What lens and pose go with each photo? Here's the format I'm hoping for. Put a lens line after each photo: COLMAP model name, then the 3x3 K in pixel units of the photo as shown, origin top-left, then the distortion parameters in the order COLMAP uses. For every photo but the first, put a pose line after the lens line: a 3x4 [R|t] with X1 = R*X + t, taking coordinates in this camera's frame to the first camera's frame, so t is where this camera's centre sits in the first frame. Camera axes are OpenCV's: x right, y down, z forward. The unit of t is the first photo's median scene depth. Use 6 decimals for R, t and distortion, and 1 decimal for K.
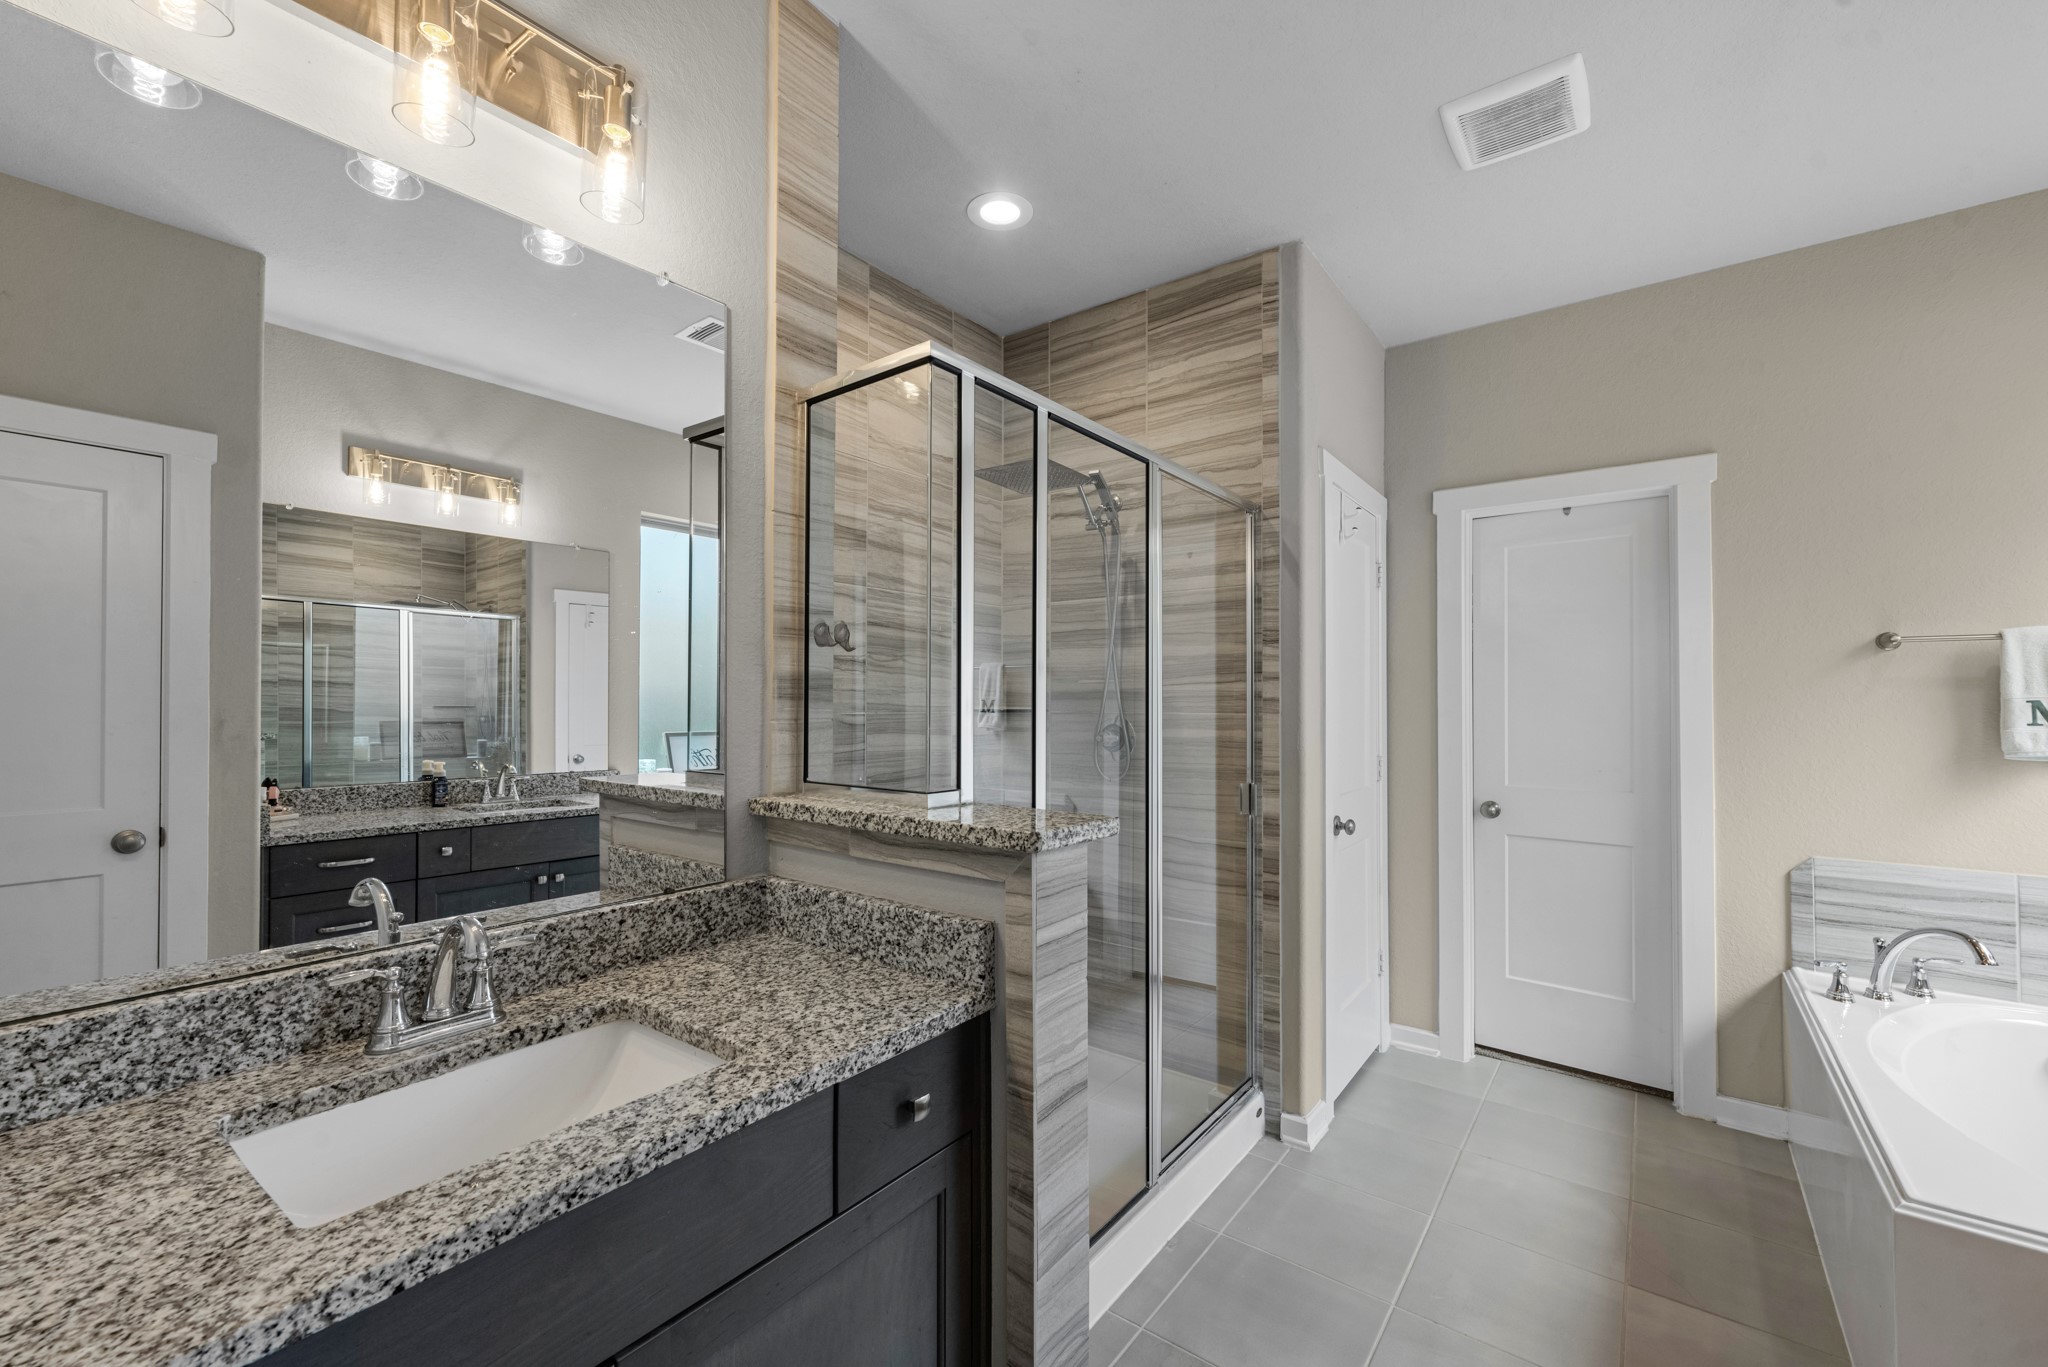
lens RADIAL K [[828.7, 0, 998.5], [0, 828.7, 687.1], [0, 0, 1]] dist [0.006381, 0.000094]
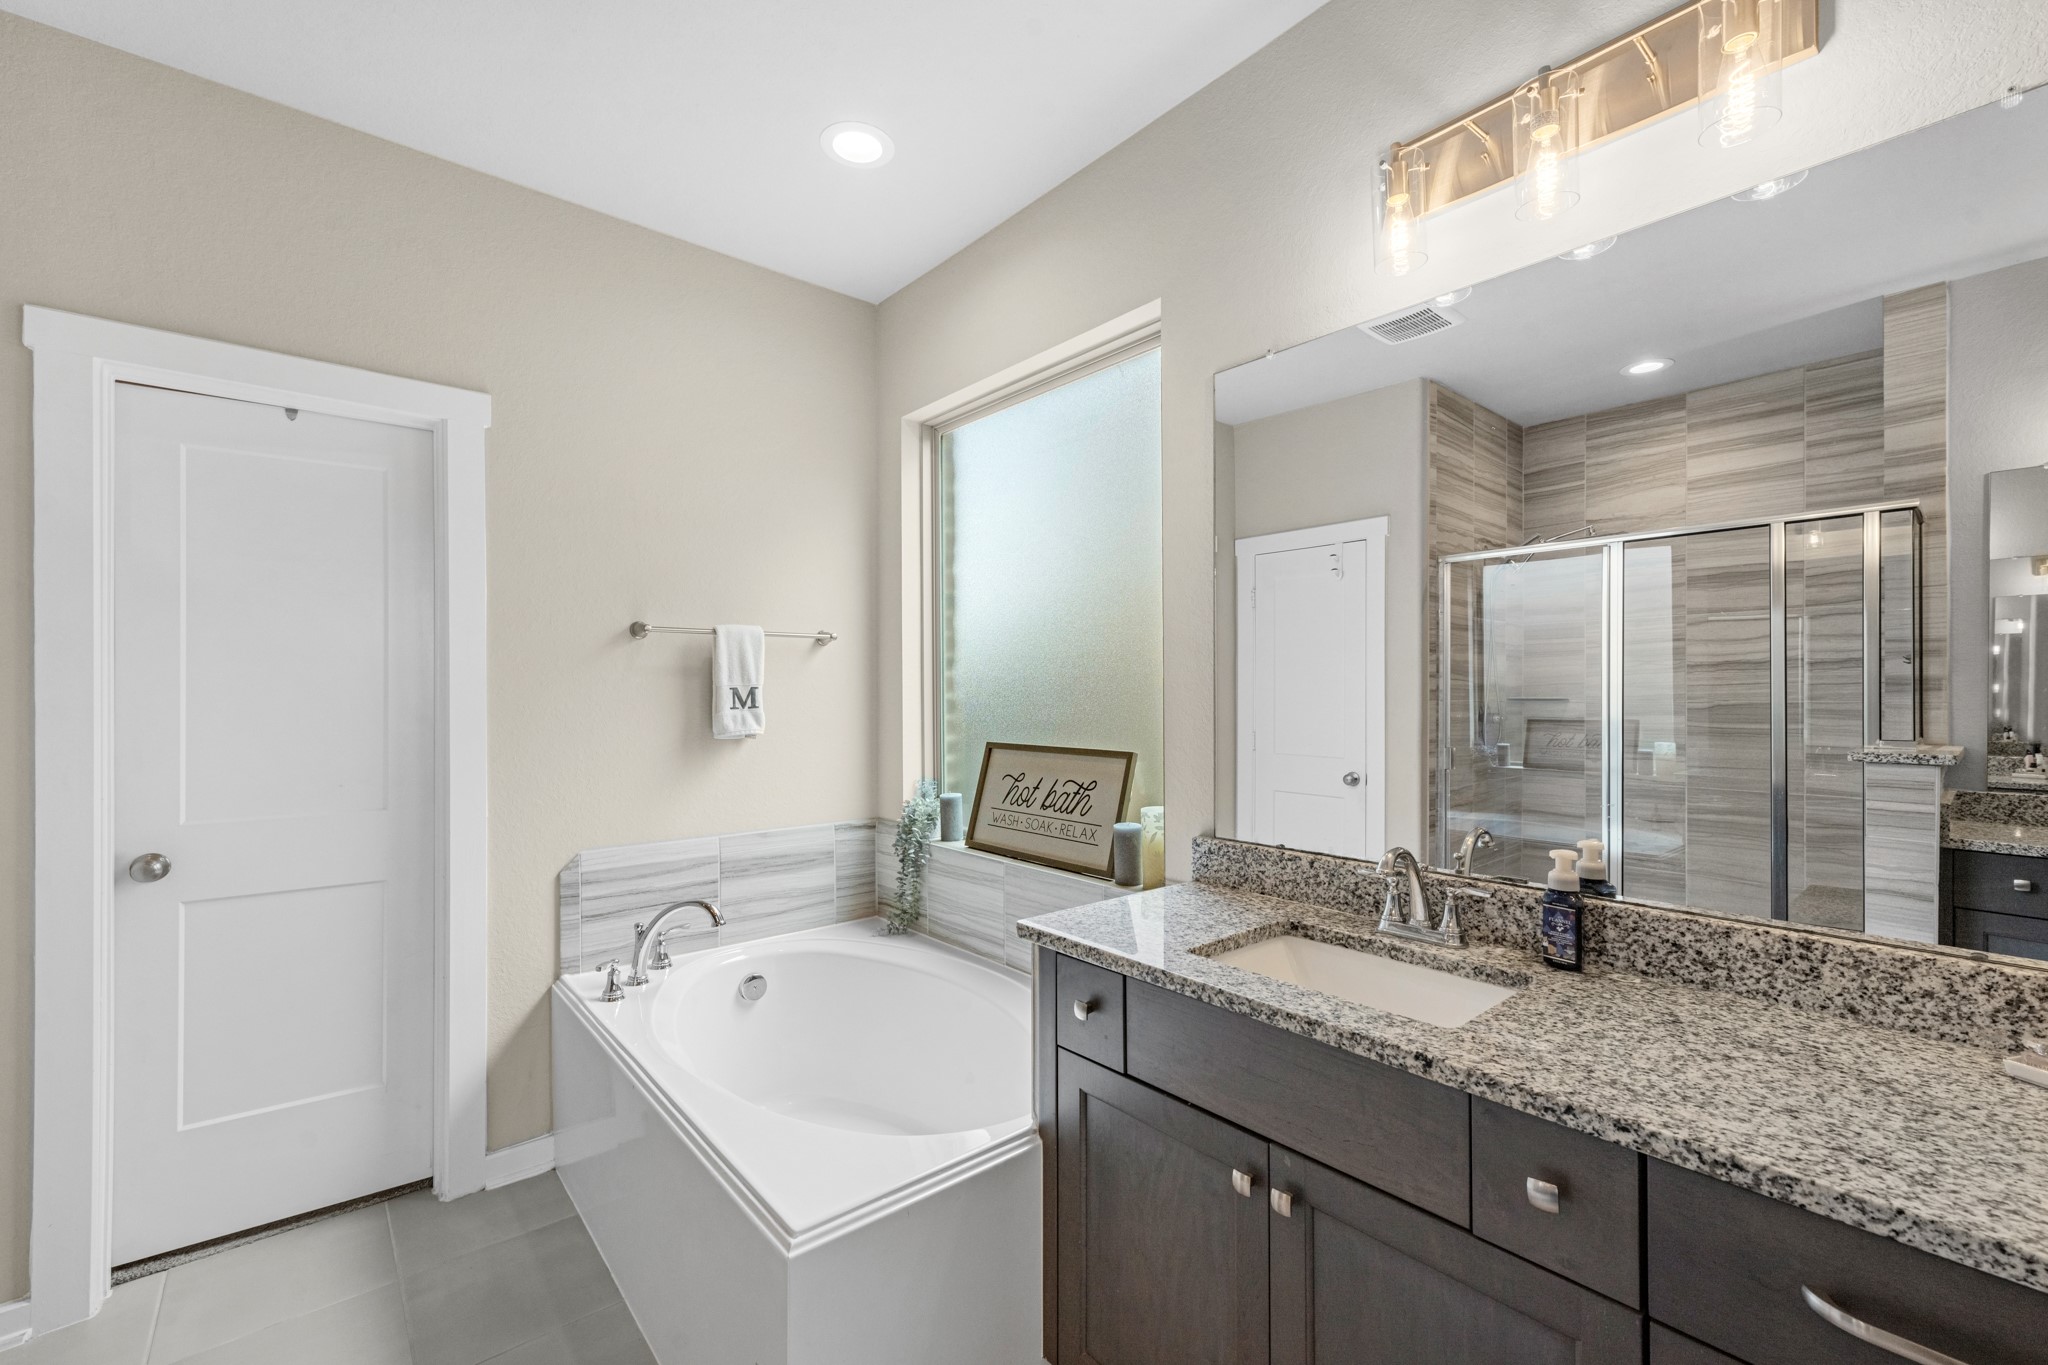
lens RADIAL K [[835.3, 0, 1014.4], [0, 835.3, 689.8], [0, 0, 1]] dist [0.005153, 0.000054]
pose [[0.183719, -0.003444, 0.982973, 0.158703], [-0.014900, 0.999869, 0.006288, 0.005872], [-0.982866, -0.015801, 0.183644, 0.407169]]
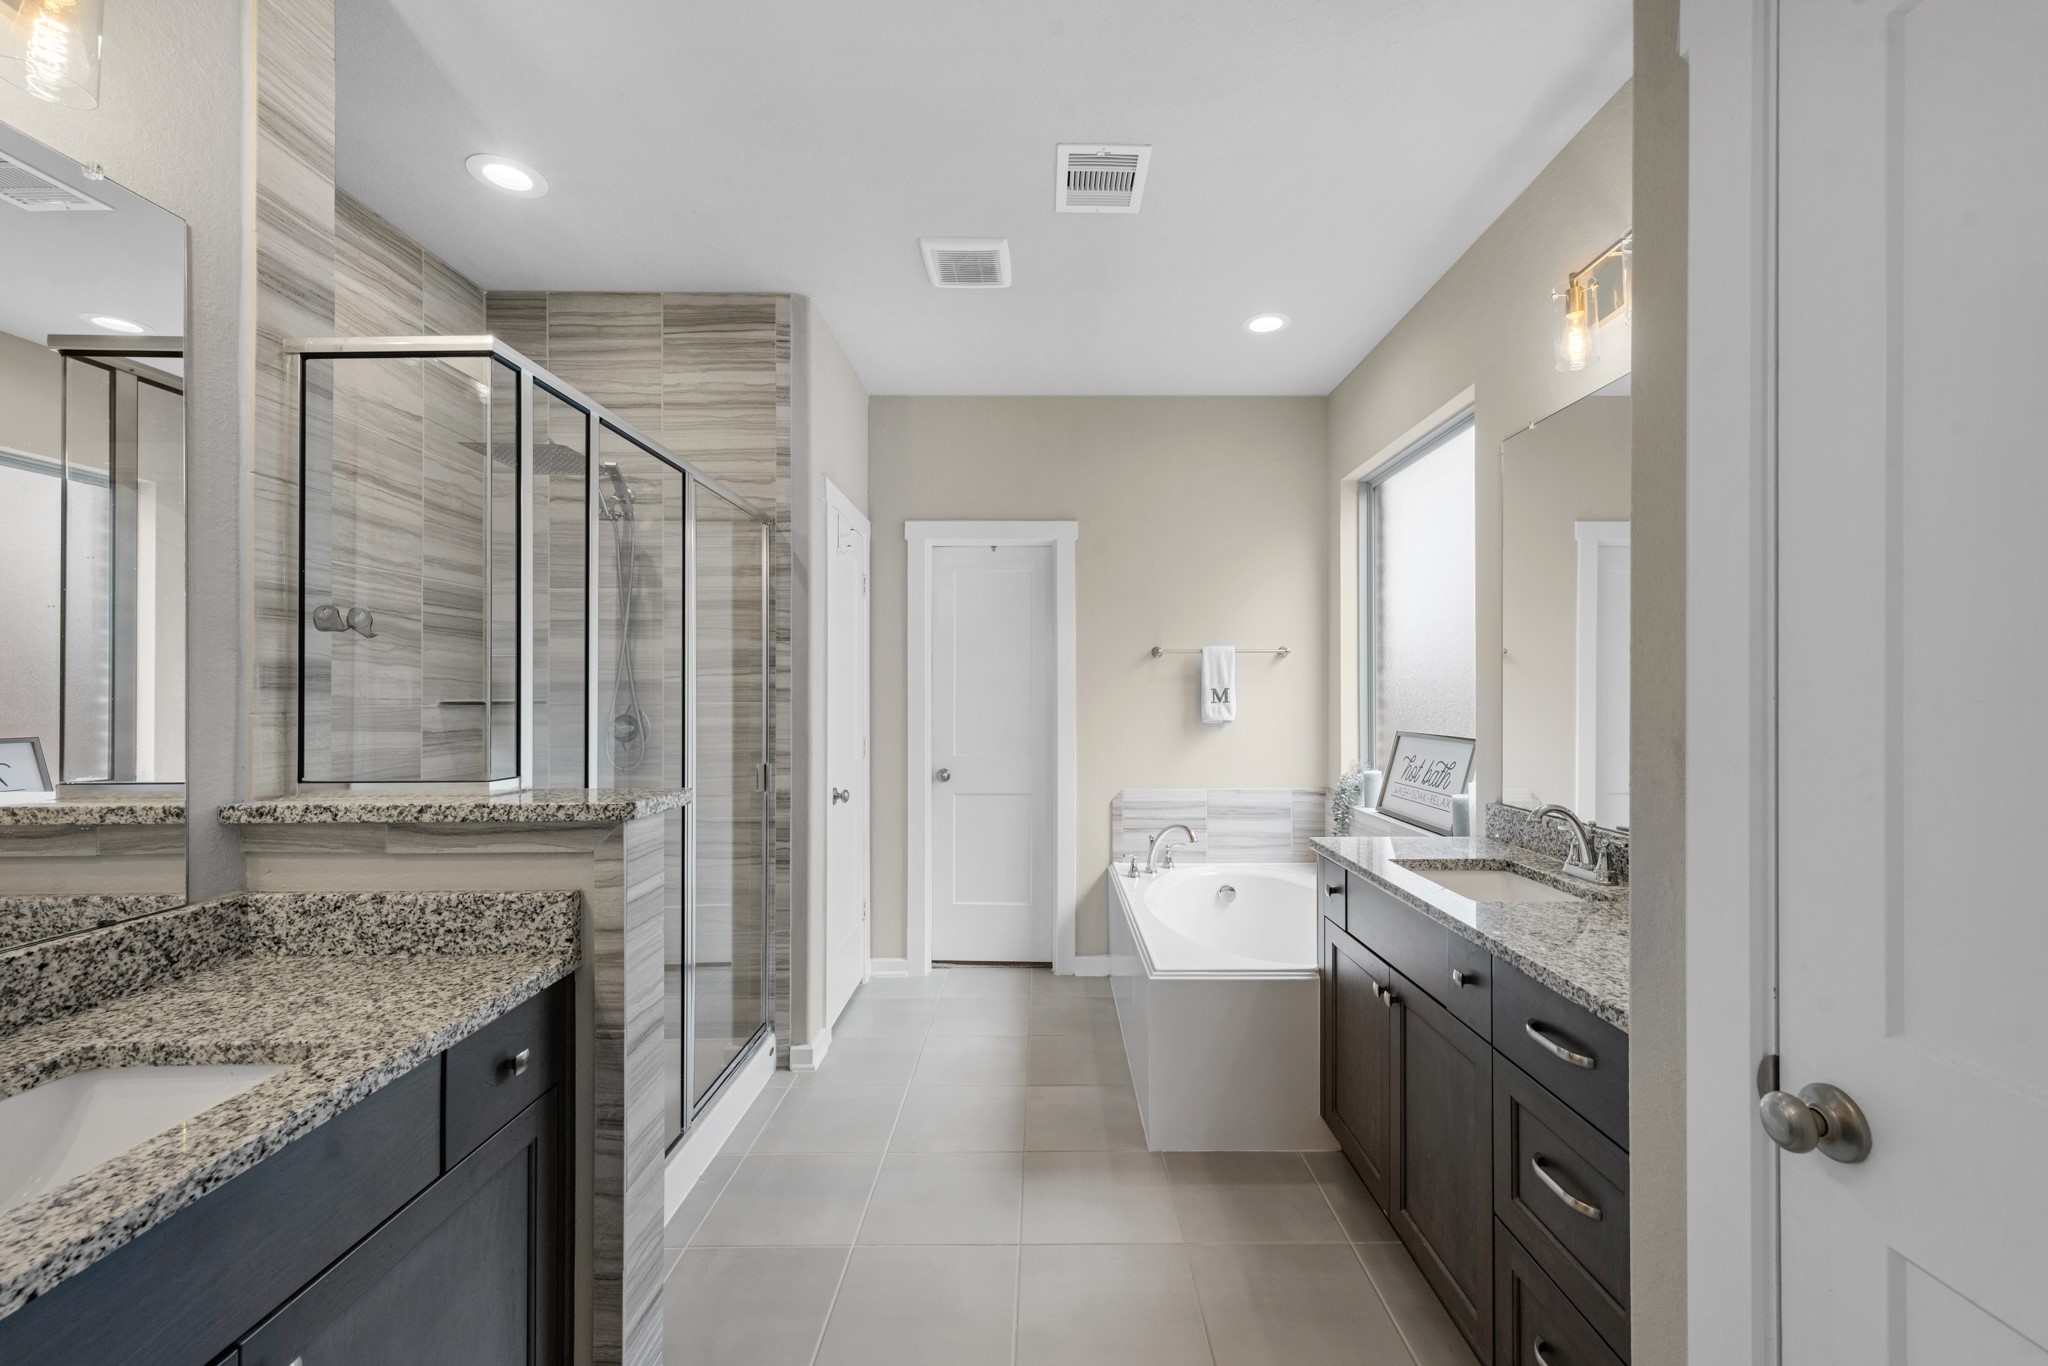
lens RADIAL K [[840.1, 0, 1024.0], [0, 840.1, 683.0], [0, 0, 1]] dist [0.010456, -0.000084]
pose [[0.798017, 0.002126, 0.602631, -0.137243], [-0.005221, 0.999981, 0.003387, 0.000378], [-0.602612, -0.005850, 0.798013, -0.164219]]
